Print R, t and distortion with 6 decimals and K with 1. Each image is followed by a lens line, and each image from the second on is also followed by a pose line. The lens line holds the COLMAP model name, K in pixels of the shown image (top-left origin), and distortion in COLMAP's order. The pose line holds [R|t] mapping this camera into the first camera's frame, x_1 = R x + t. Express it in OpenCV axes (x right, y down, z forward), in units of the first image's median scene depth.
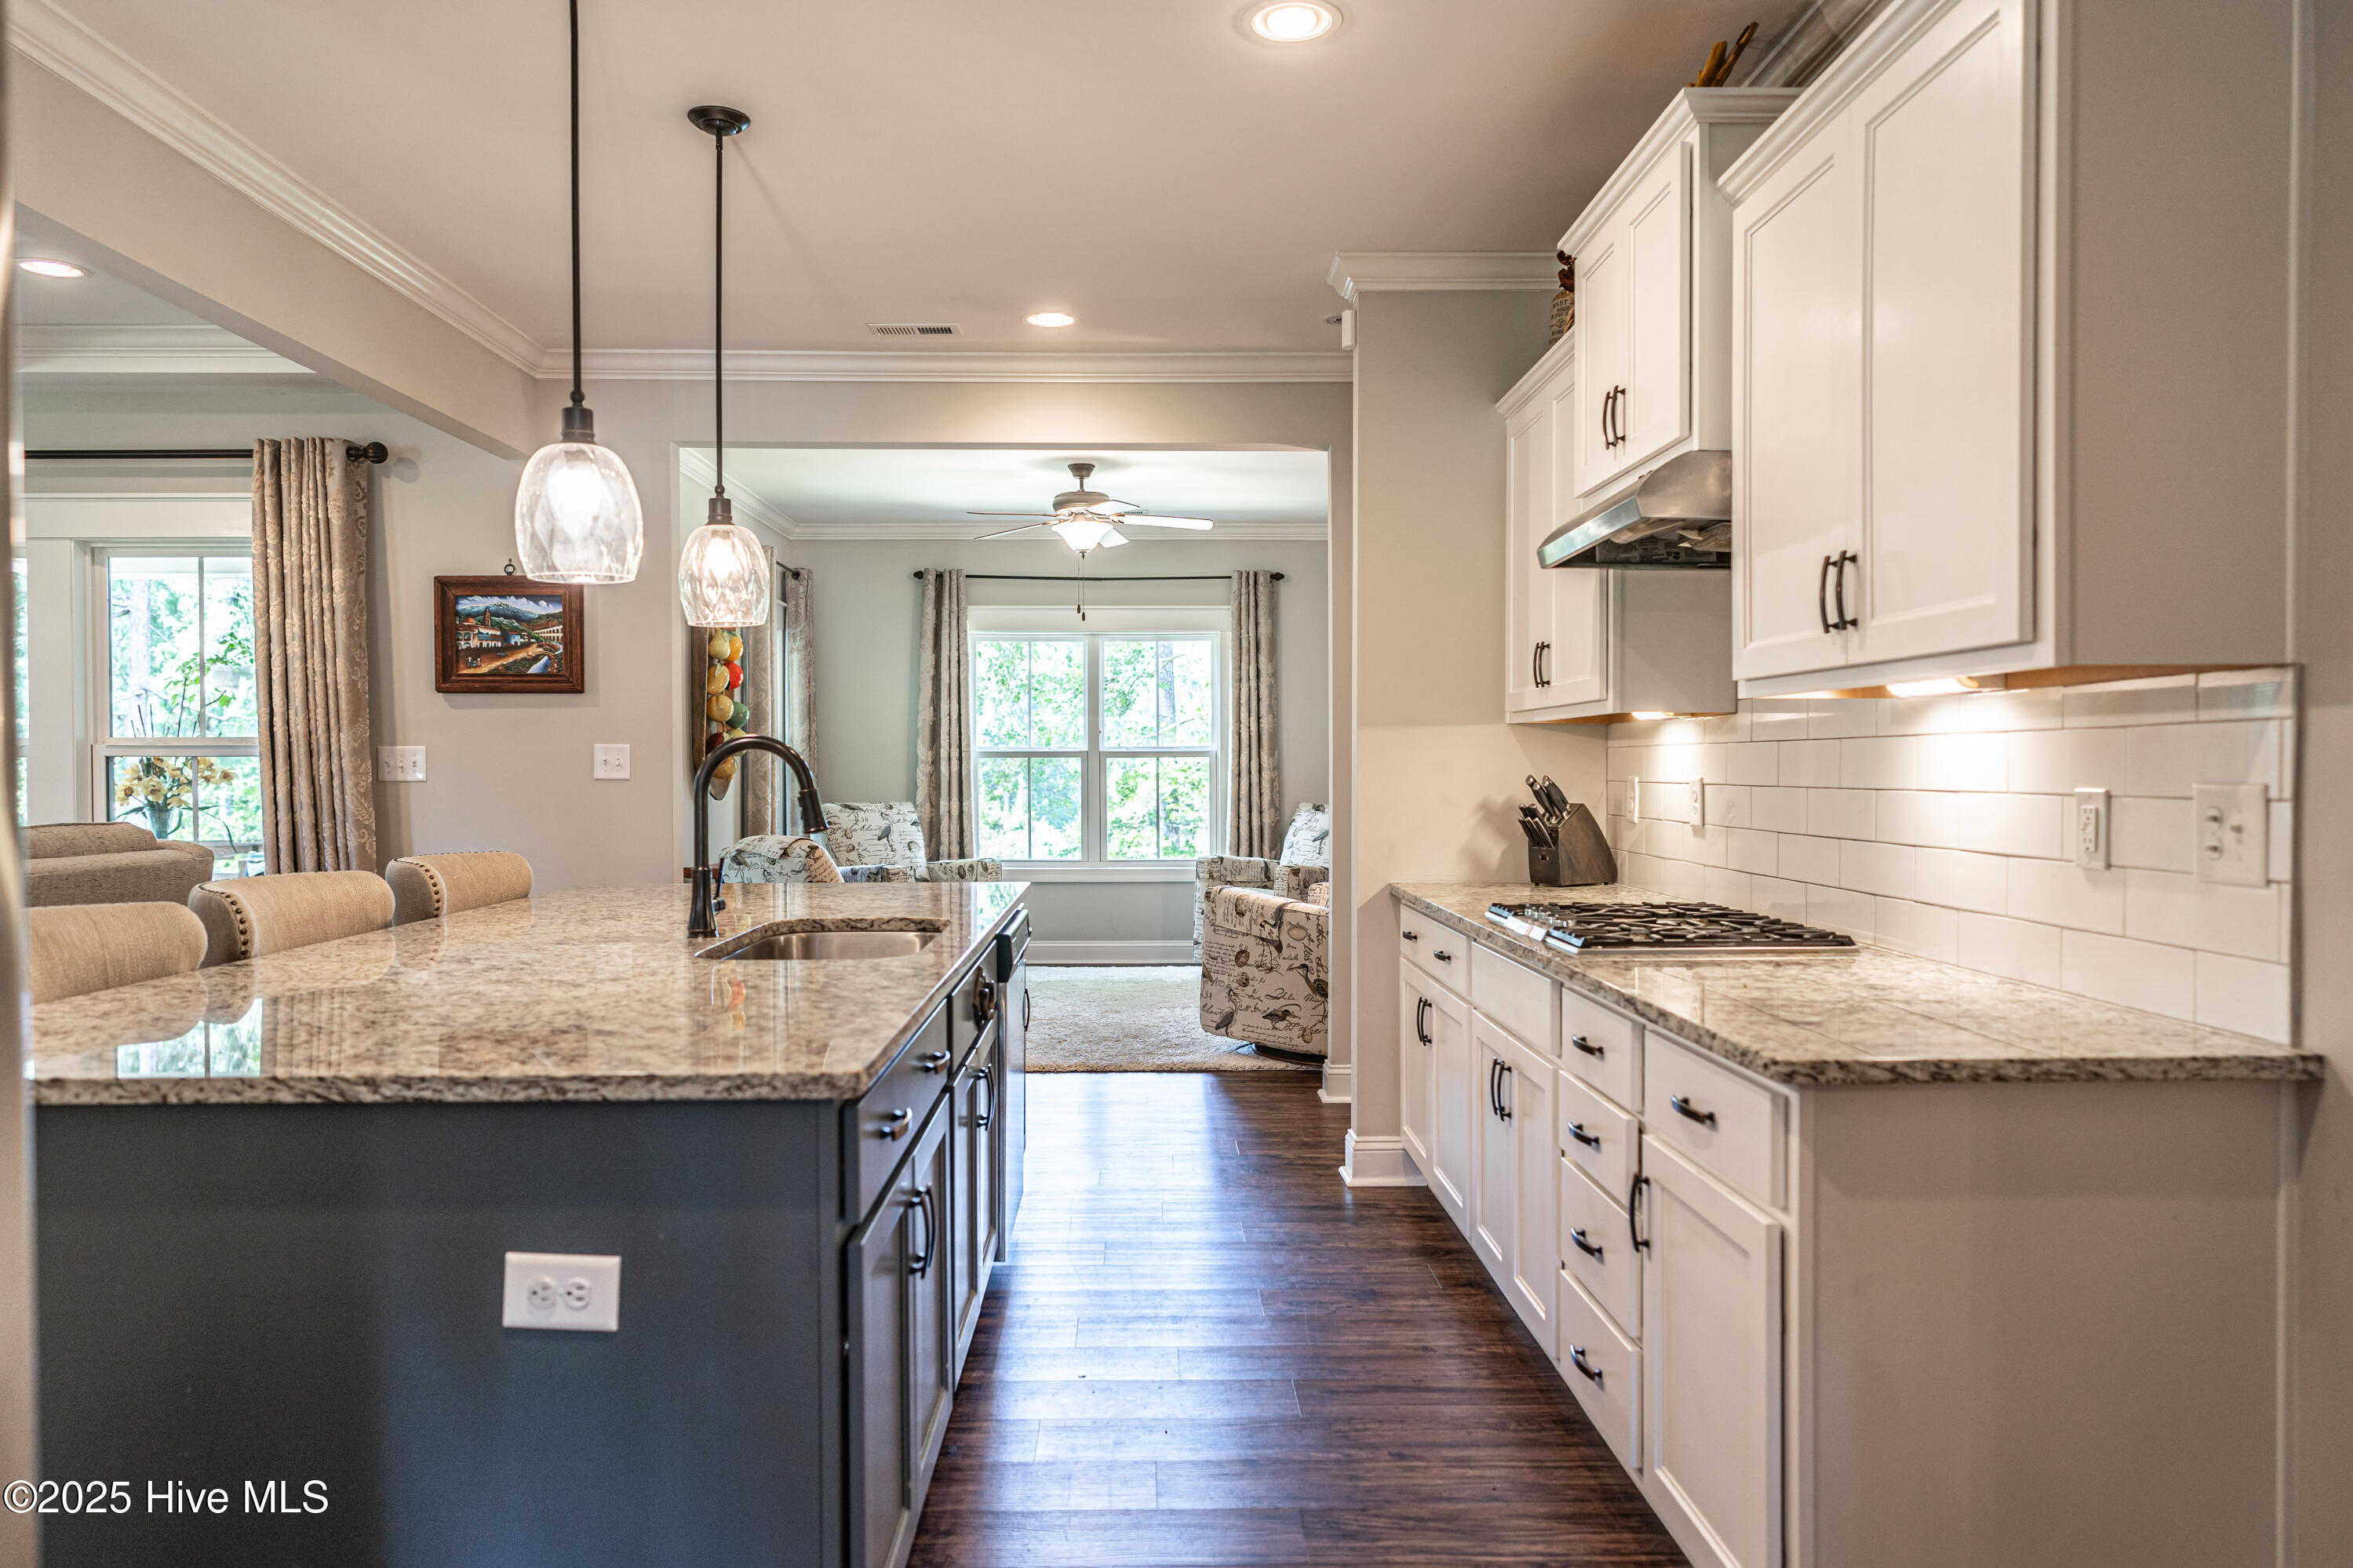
lens RADIAL K [[1566.0, 0, 1179.5], [0, 1566.0, 785.6], [0, 0, 1]] dist [-0.001398, 0.000989]
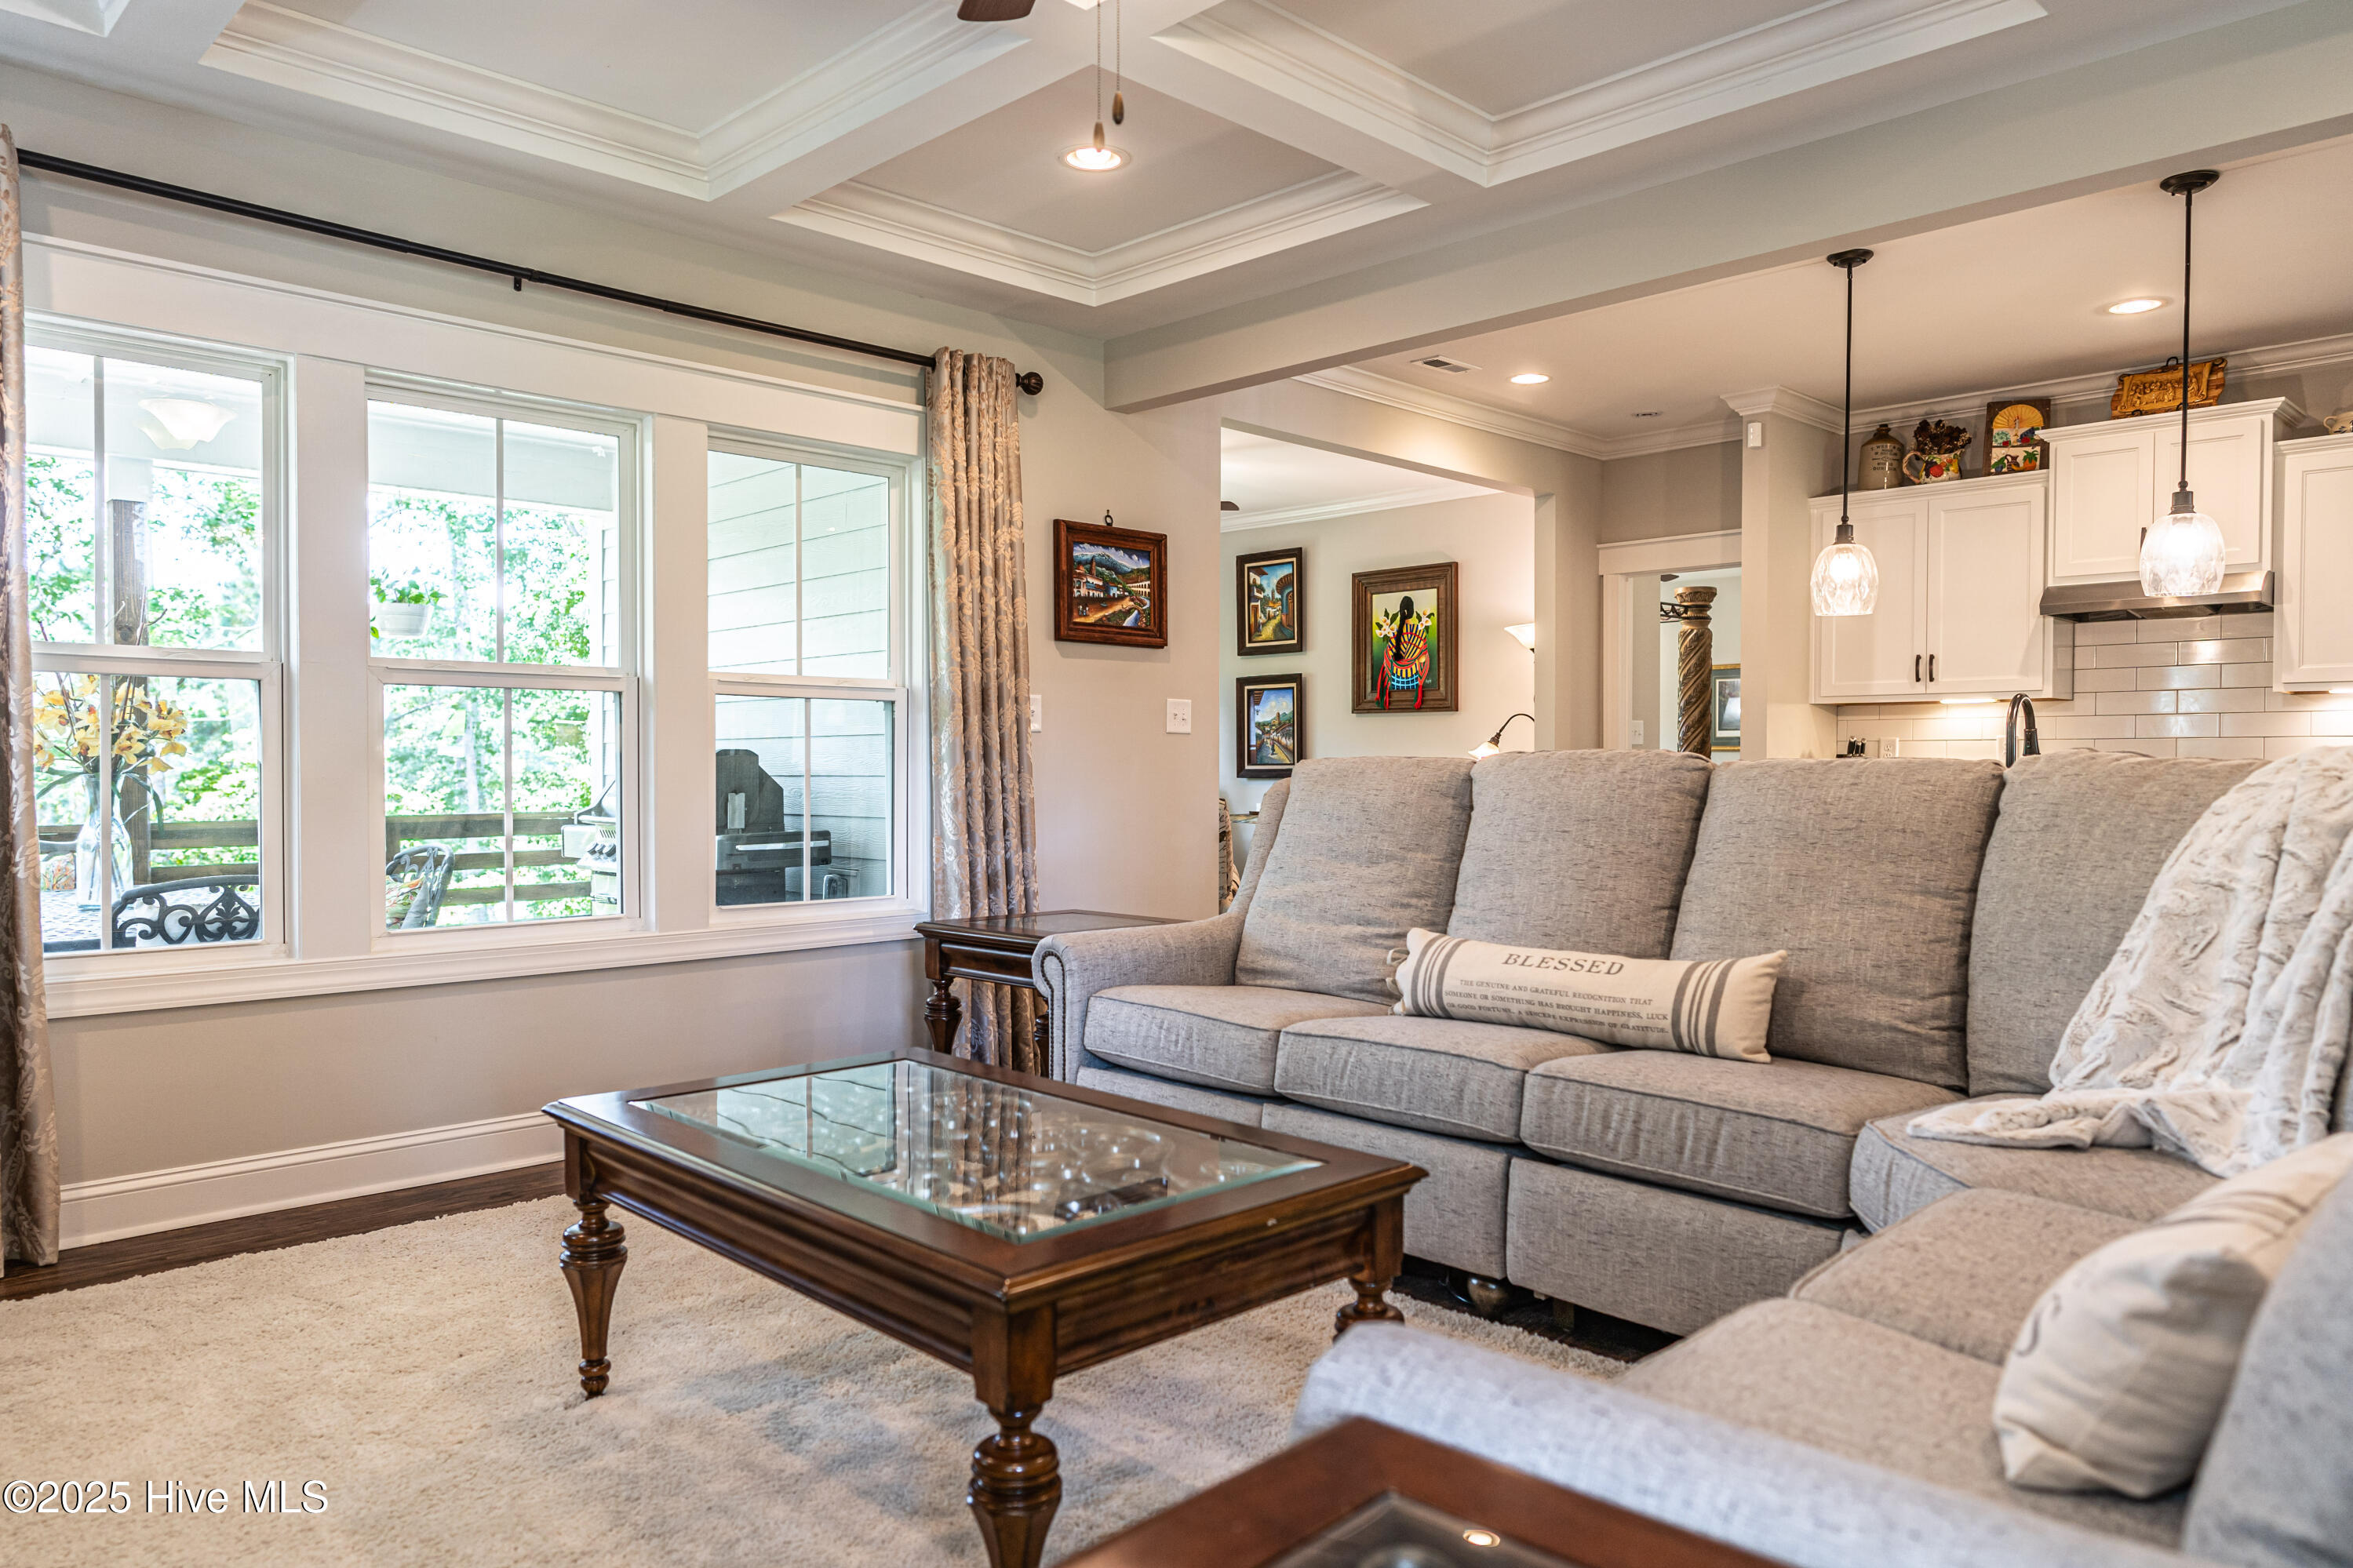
lens RADIAL K [[1566.0, 0, 1172.2], [0, 1566.0, 786.8], [0, 0, 1]] dist [-0.001398, 0.000989]
pose [[0.728014, -0.005493, 0.685540, -0.660636], [0.004065, 0.999985, 0.003696, 0.017063], [-0.685550, 0.000096, 0.728025, 0.150004]]
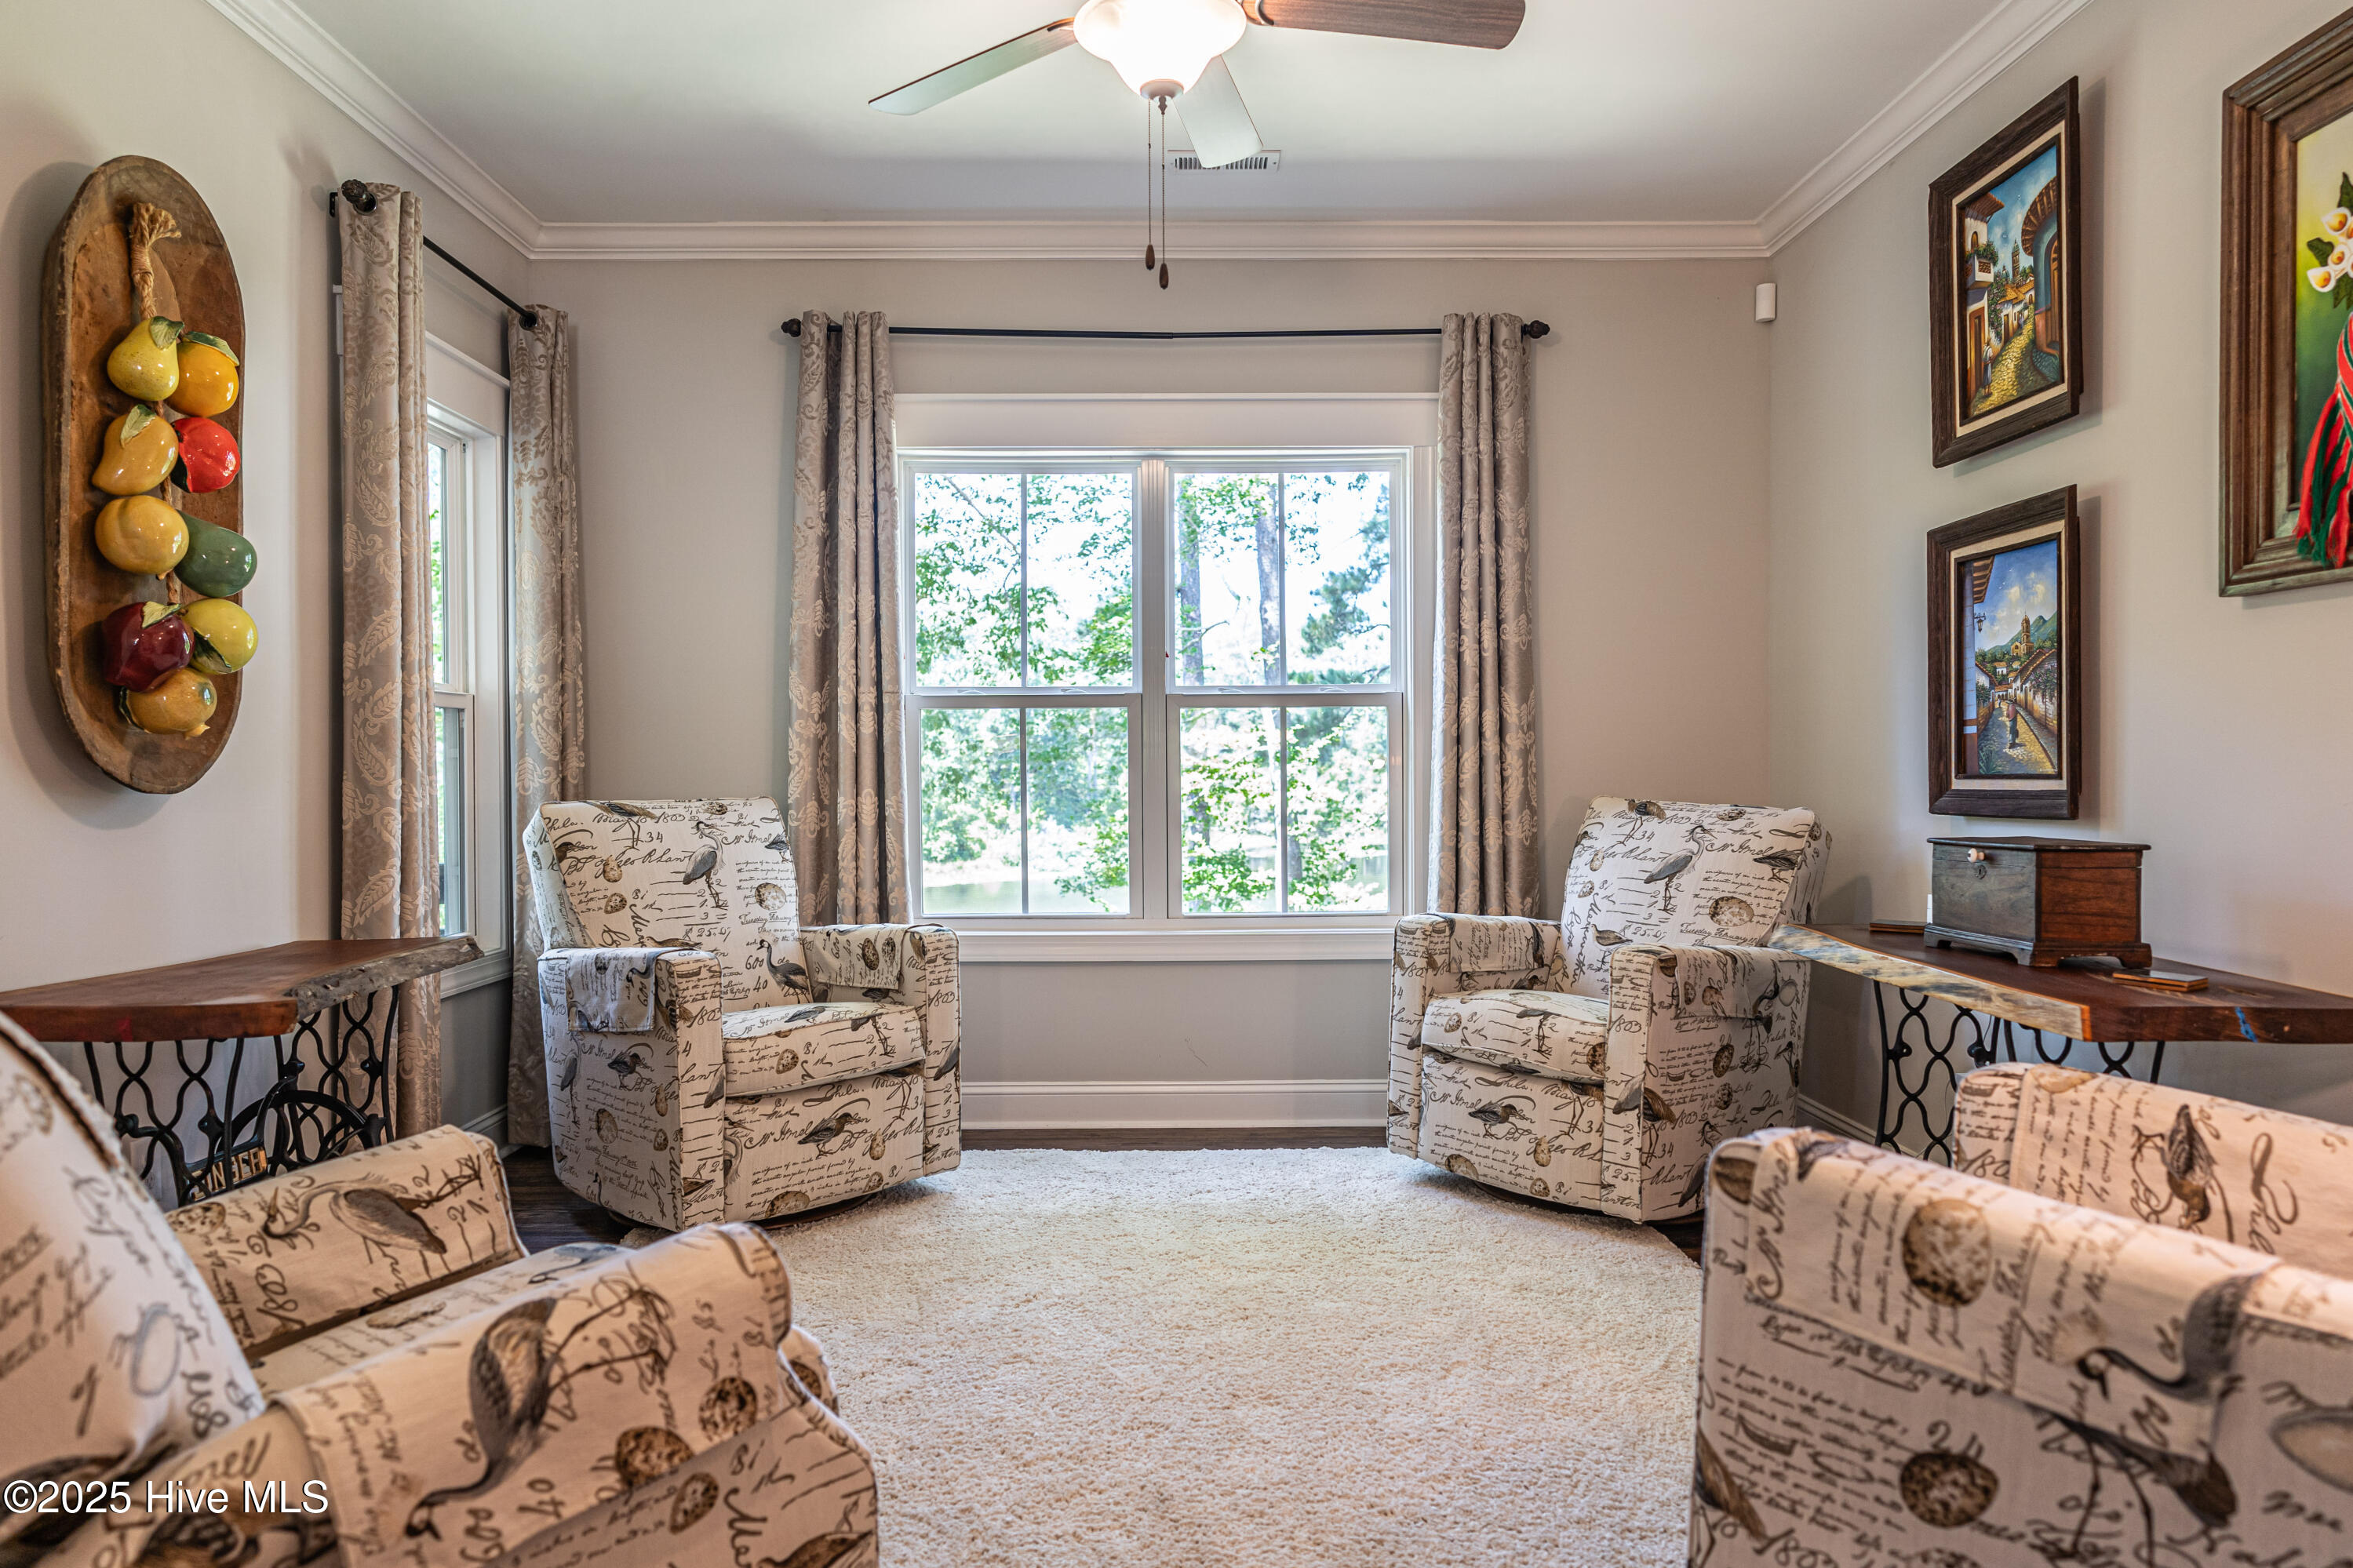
lens RADIAL K [[1566.0, 0, 1178.7], [0, 1566.0, 783.1], [0, 0, 1]] dist [-0.001398, 0.000989]
pose [[0.999979, -0.003444, -0.005471, -0.047137], [0.003441, 0.999994, -0.000631, 0.006623], [0.005473, 0.000612, 0.999985, 0.538068]]
